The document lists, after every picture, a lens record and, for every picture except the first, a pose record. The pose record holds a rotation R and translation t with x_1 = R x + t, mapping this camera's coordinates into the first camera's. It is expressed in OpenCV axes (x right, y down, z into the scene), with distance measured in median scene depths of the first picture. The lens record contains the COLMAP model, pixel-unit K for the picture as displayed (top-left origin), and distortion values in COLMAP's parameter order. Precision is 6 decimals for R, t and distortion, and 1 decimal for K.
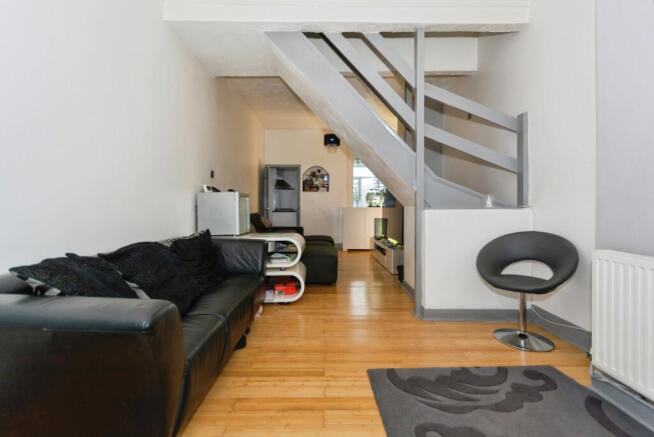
lens RADIAL K [[288.1, 0, 325.7], [0, 288.1, 214.8], [0, 0, 1]] dist [0.002014, 0.000377]
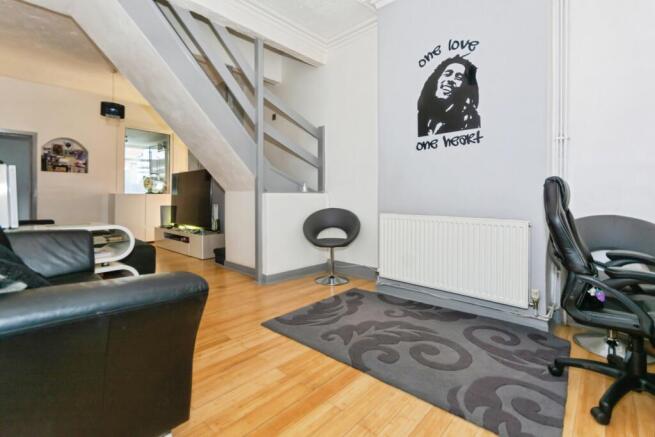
lens RADIAL K [[285.6, 0, 329.5], [0, 285.6, 208.2], [0, 0, 1]] dist [0.002146, 0.000556]
pose [[0.703559, -0.027748, 0.710095, -0.311904], [0.016051, 0.999603, 0.023158, 0.022276], [-0.710455, -0.004896, 0.703725, -0.023444]]
